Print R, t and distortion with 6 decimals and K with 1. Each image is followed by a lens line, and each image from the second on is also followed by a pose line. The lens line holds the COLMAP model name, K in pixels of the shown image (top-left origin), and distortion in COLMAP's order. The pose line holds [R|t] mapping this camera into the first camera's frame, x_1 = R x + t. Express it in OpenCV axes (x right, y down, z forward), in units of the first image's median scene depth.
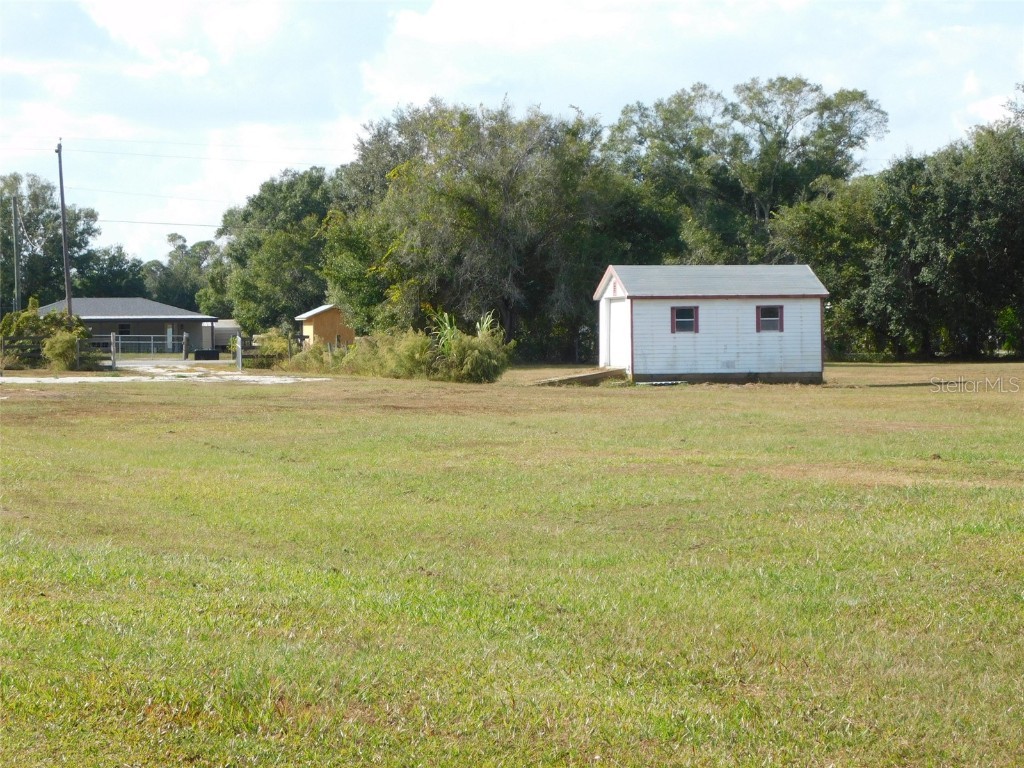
lens RADIAL K [[2781.7, 0, 513.7], [0, 2781.7, 385.5], [0, 0, 1]] dist [0.075345, 0.000000]
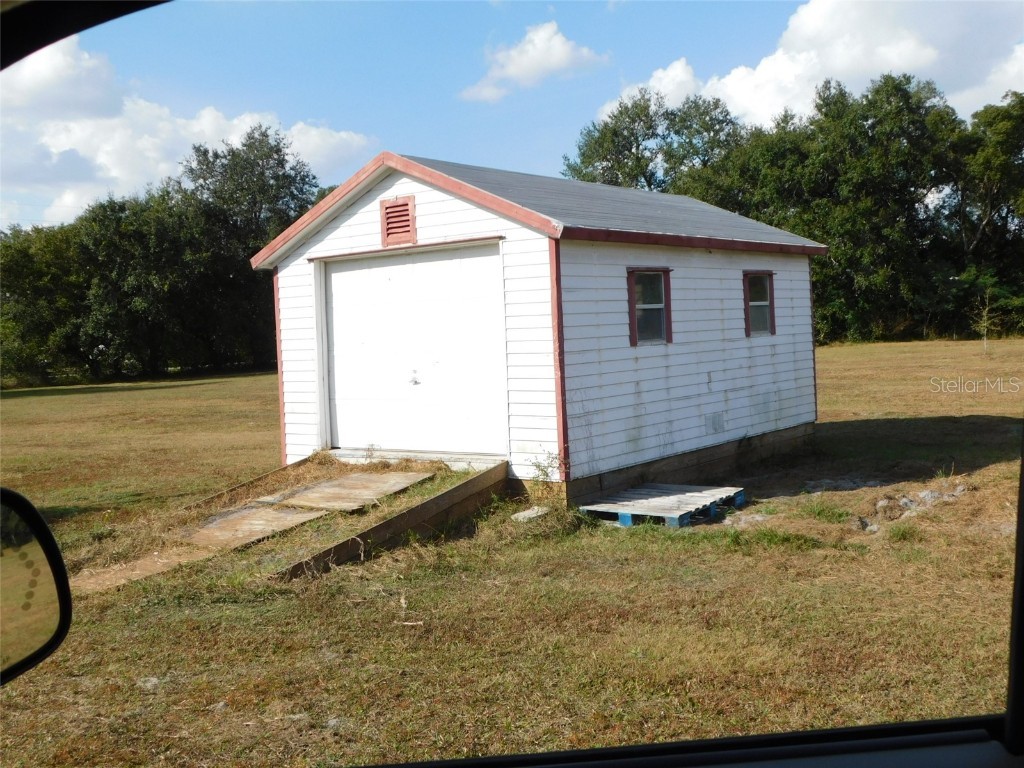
lens RADIAL K [[1079.2, 0, 510.3], [0, 1079.2, 390.3], [0, 0, 1]] dist [0.000558, 0.000000]
pose [[0.753618, -0.061631, 0.654417, -0.039524], [0.052608, 0.998056, 0.033410, -0.017837], [-0.655204, 0.009249, 0.755396, 0.875502]]
